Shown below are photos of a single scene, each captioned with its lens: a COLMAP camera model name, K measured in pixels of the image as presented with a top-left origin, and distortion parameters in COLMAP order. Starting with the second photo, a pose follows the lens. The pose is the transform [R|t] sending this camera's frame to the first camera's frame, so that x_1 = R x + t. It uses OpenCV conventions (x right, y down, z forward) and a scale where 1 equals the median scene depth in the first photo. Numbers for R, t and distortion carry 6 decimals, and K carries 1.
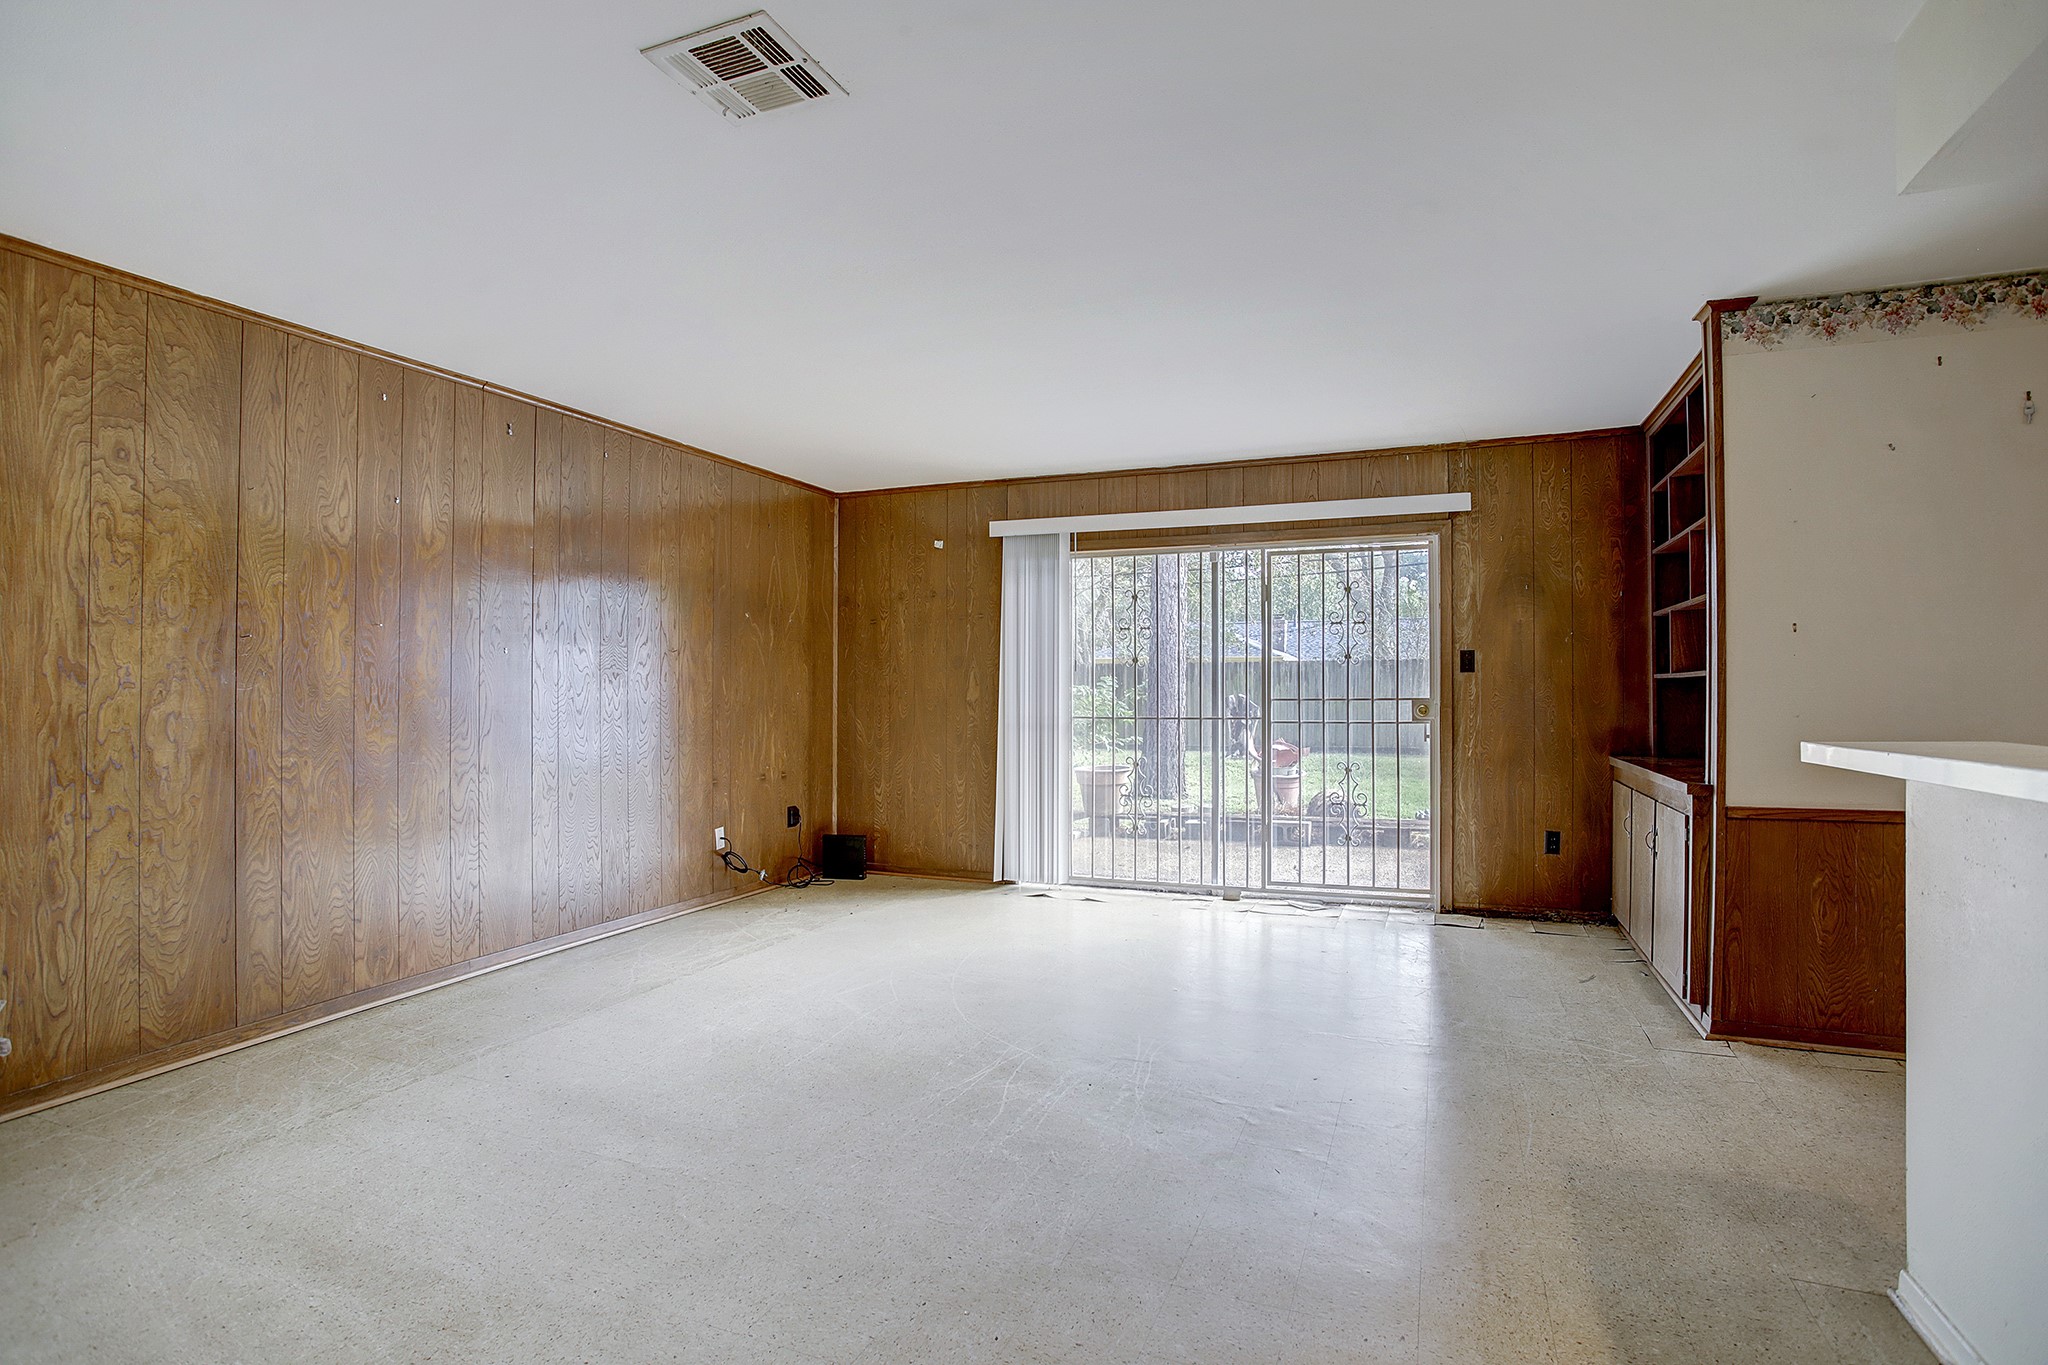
lens RADIAL K [[1032.0, 0, 1020.9], [0, 1032.0, 690.7], [0, 0, 1]] dist [-0.094527, 0.048728]
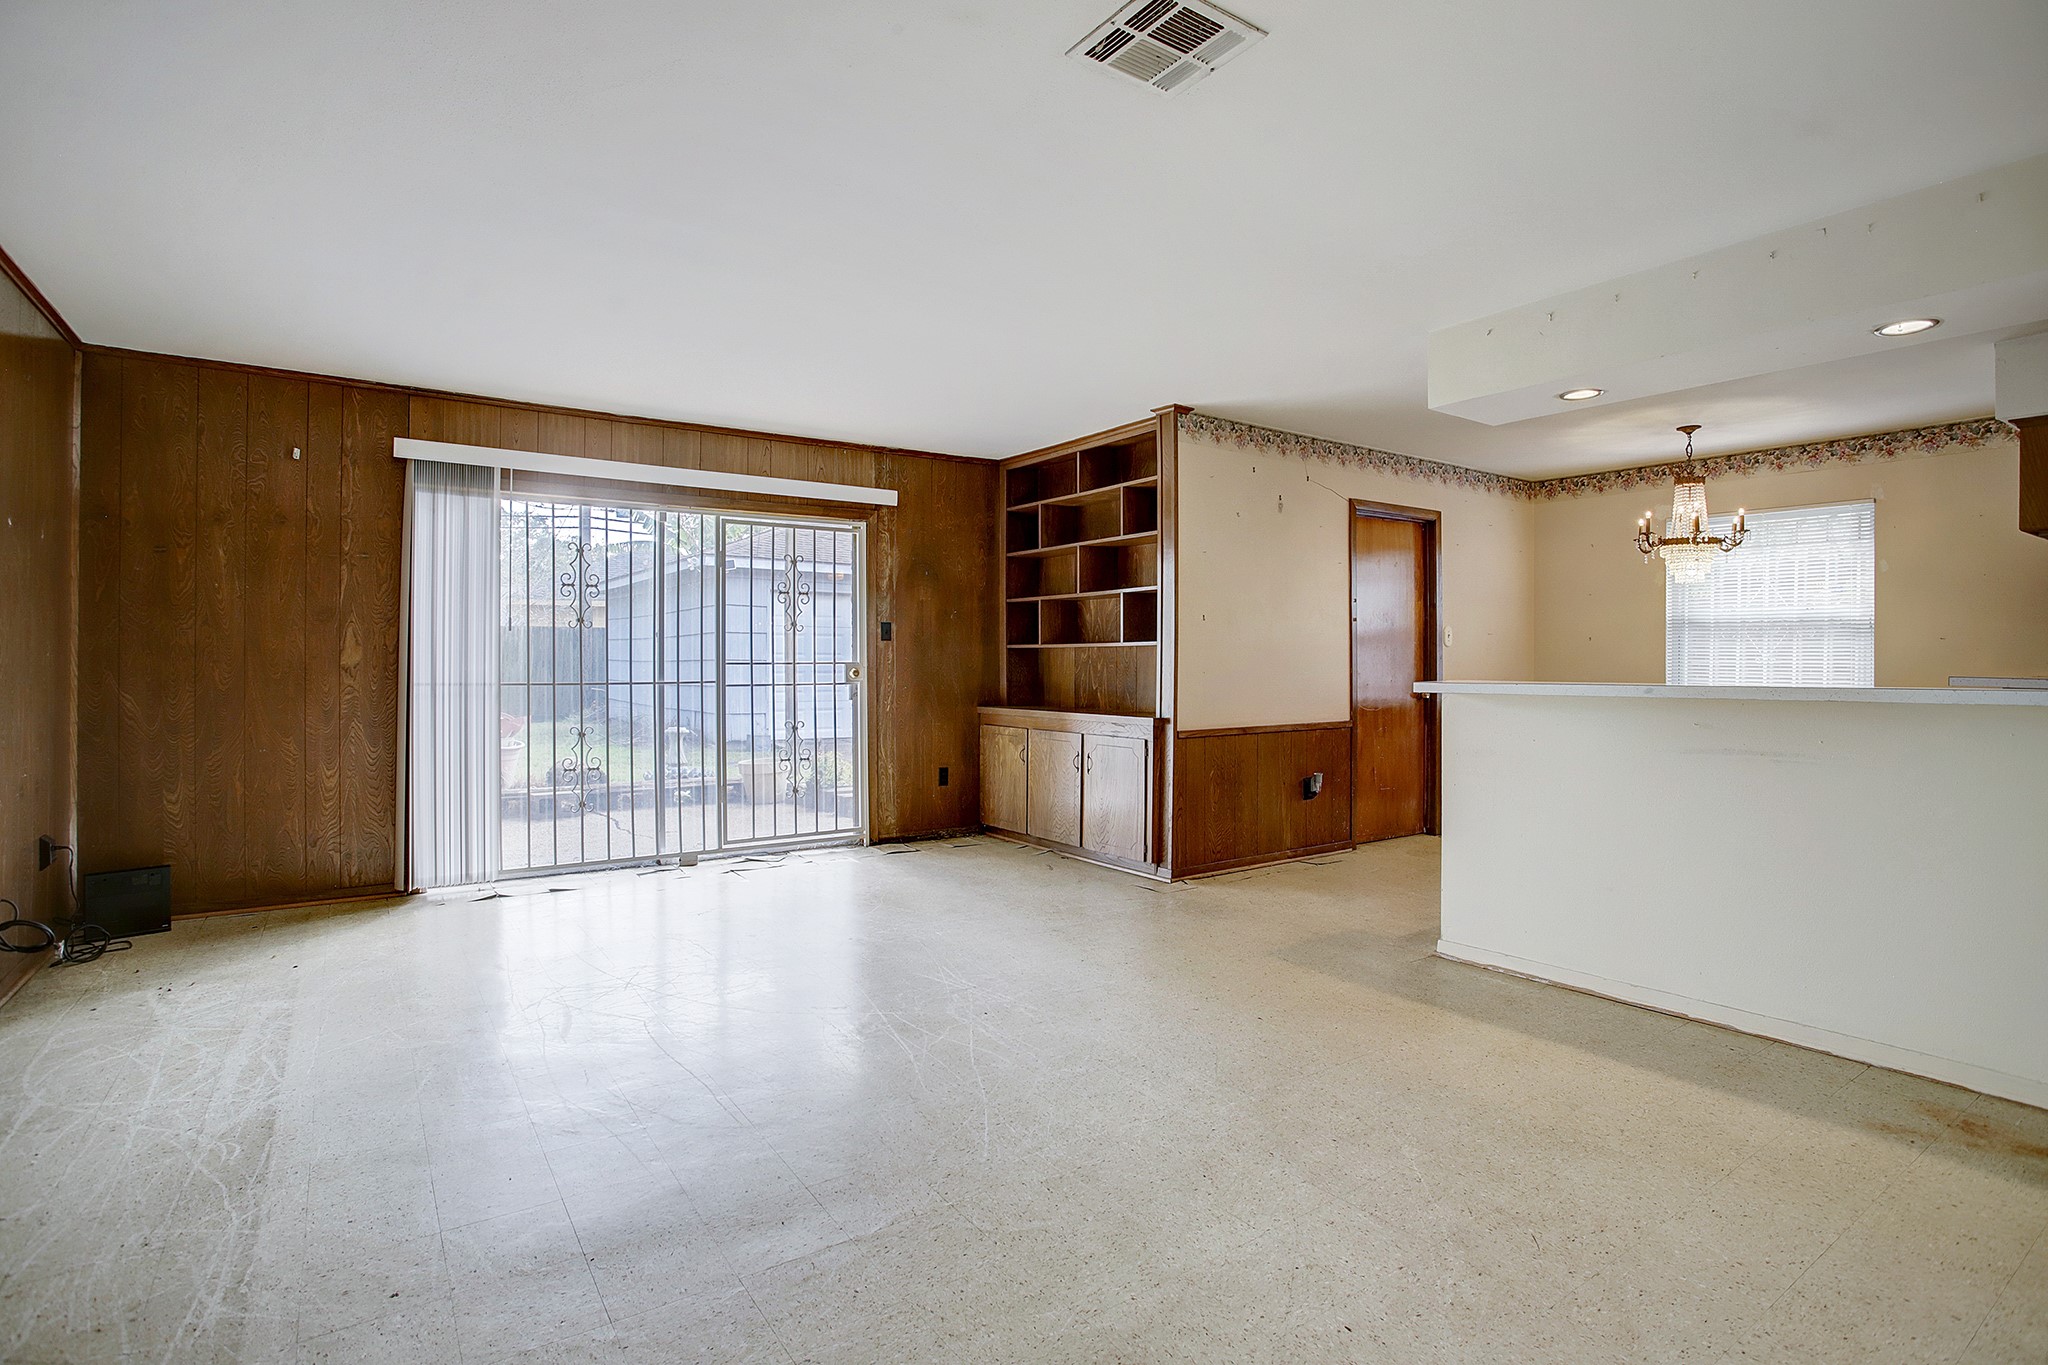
lens RADIAL K [[1012.4, 0, 1022.2], [0, 1012.4, 654.0], [0, 0, 1]] dist [-0.055912, 0.027552]
pose [[0.547575, 0.007505, 0.836723, -0.461874], [-0.005255, 0.999971, -0.005530, 0.003462], [-0.836740, -0.001369, 0.547599, 0.210970]]
